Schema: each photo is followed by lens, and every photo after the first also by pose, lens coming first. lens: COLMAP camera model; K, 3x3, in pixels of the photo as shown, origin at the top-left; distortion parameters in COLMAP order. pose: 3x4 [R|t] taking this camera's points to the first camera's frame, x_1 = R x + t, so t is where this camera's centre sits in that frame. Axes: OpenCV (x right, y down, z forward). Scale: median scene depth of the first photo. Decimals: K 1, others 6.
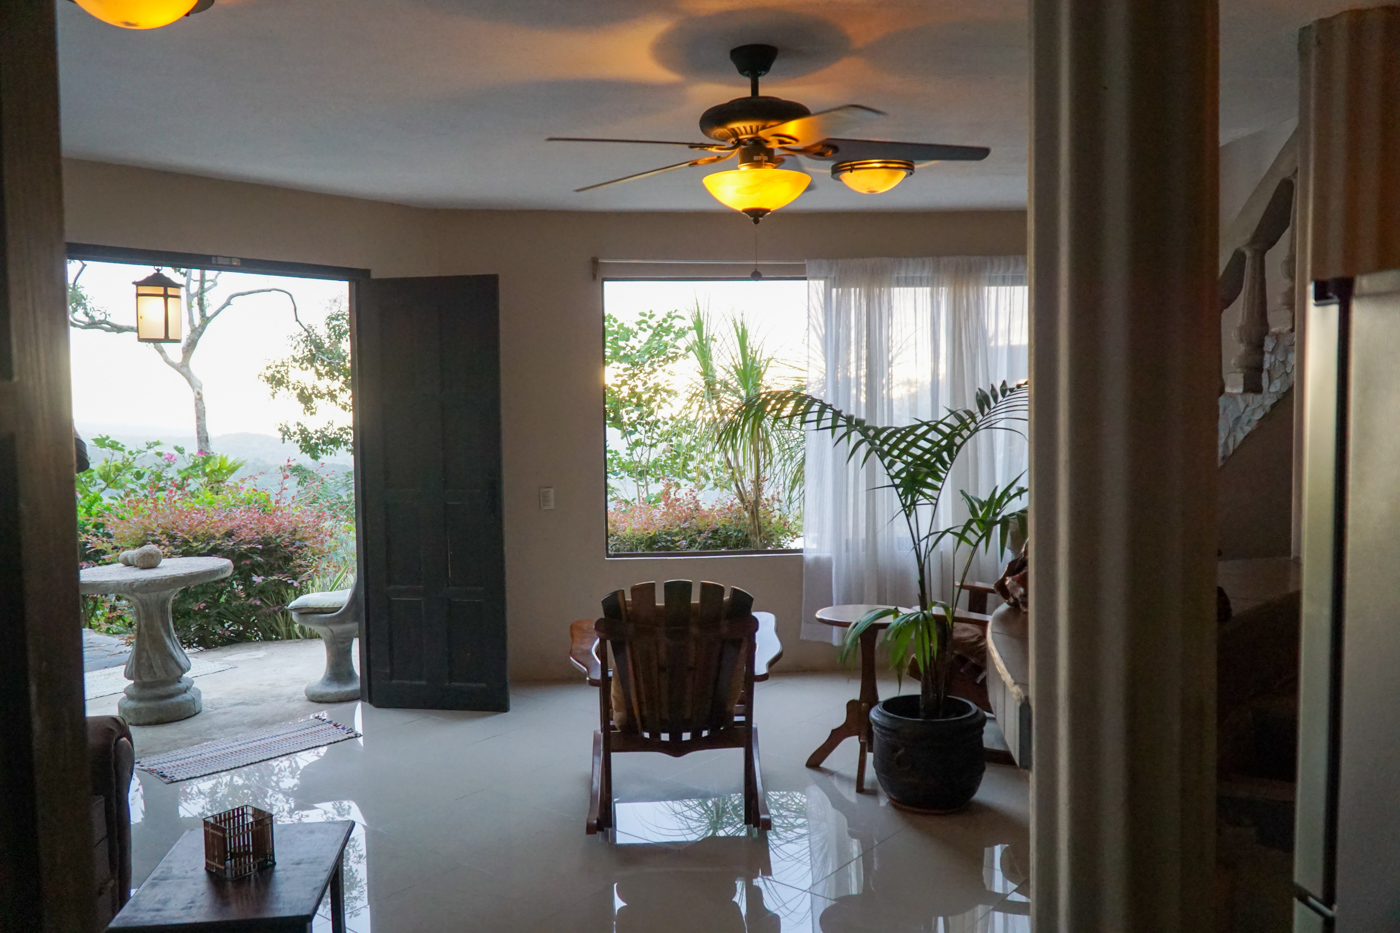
lens RADIAL K [[1121.3, 0, 700.0], [0, 1121.3, 466.5], [0, 0, 1]] dist [0.003494, 0.001869]
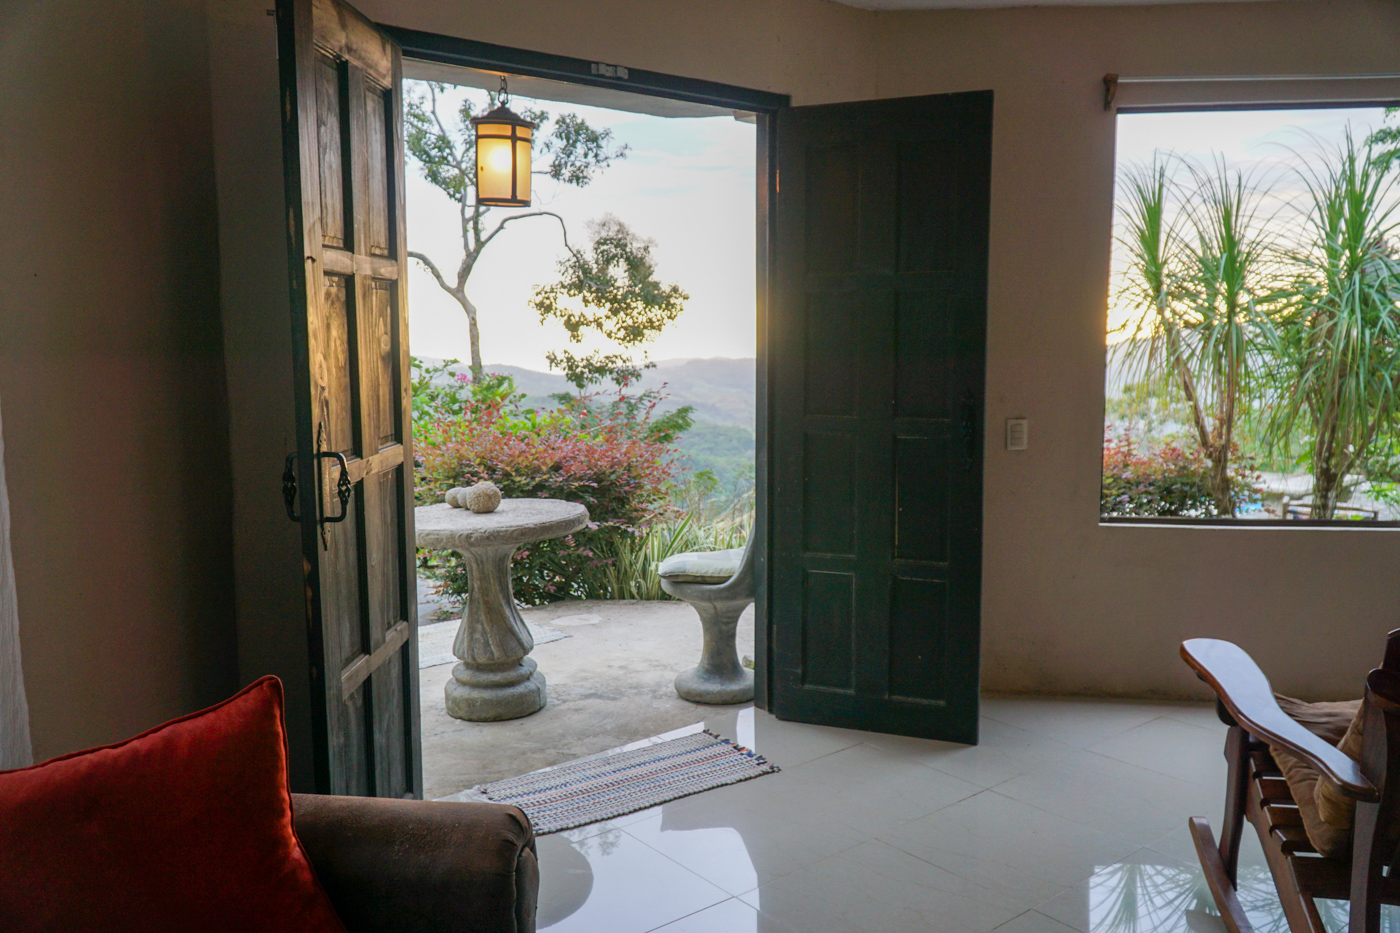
lens RADIAL K [[1121.3, 0, 700.0], [0, 1121.3, 466.5], [0, 0, 1]] dist [0.003494, 0.001869]
pose [[0.978256, 0.033310, -0.204706, -0.155666], [-0.021714, 0.998043, 0.058639, 0.010122], [0.206259, -0.052919, 0.977065, 0.235869]]
